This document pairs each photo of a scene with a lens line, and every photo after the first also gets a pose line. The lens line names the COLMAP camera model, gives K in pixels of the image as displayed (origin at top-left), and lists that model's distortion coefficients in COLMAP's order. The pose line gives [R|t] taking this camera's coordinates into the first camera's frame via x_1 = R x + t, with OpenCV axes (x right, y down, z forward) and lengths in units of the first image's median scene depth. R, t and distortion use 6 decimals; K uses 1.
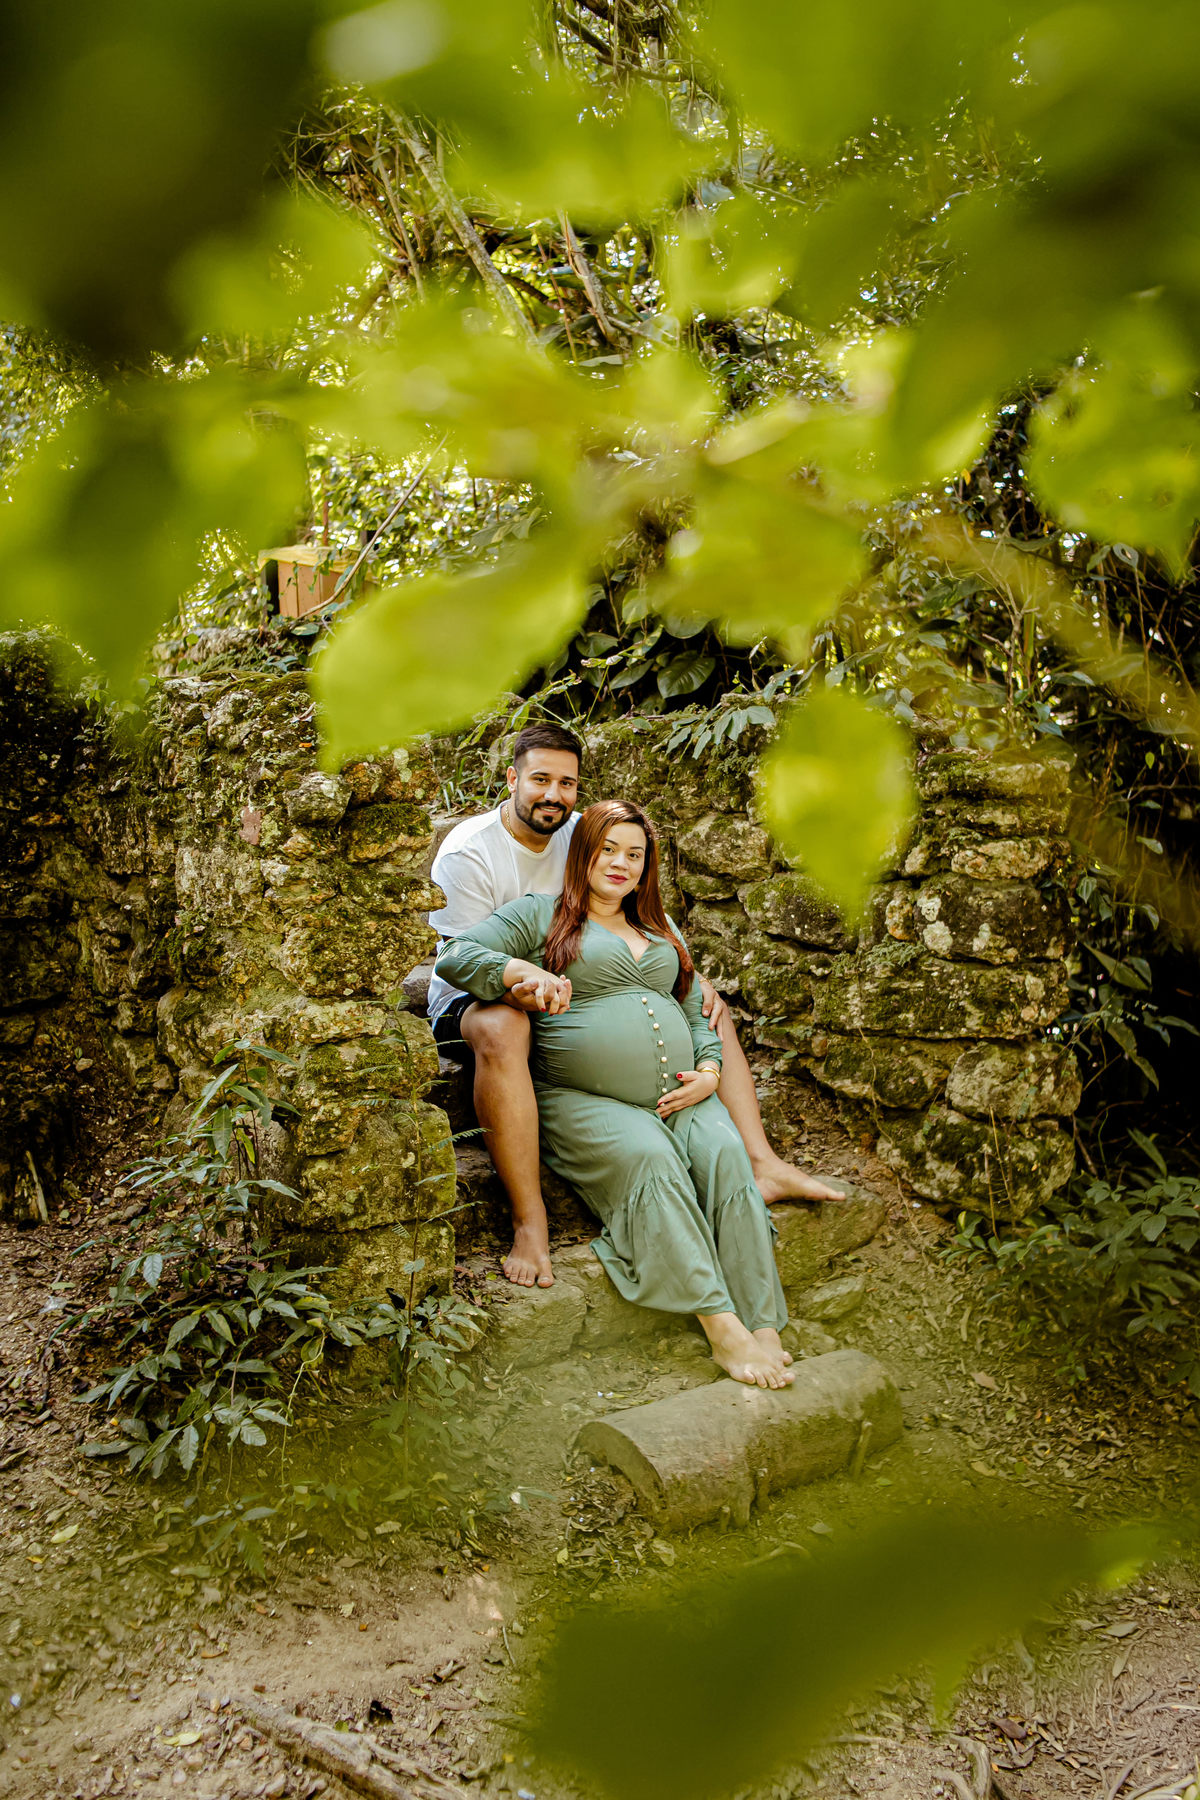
lens RADIAL K [[1791.4, 0, 620.8], [0, 1791.4, 869.2], [0, 0, 1]] dist [0.054120, 0.006578]
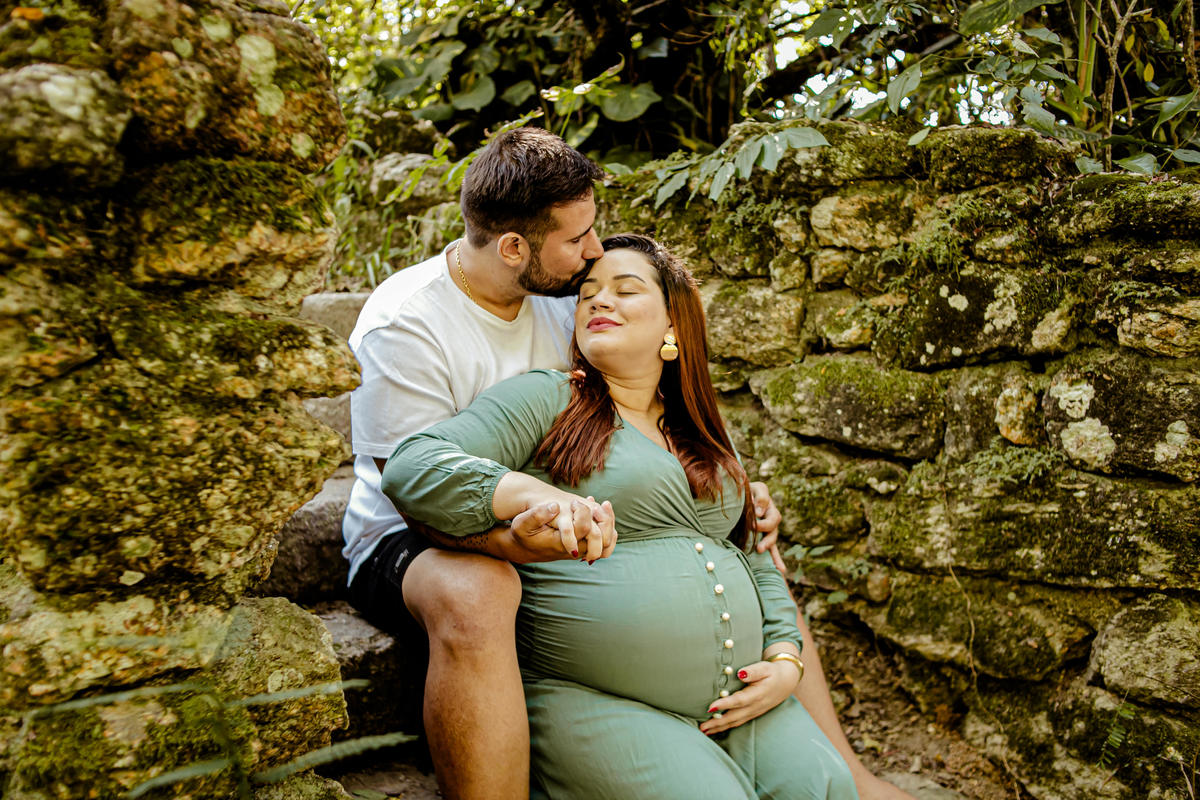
lens RADIAL K [[1194.2, 0, 600.0], [0, 1194.2, 400.0], [0, 0, 1]] dist [0.054120, 0.006578]
pose [[0.996253, 0.000503, 0.086488, -0.050049], [-0.001534, 0.999929, 0.011858, 0.016743], [-0.086475, -0.011947, 0.996182, 0.550617]]
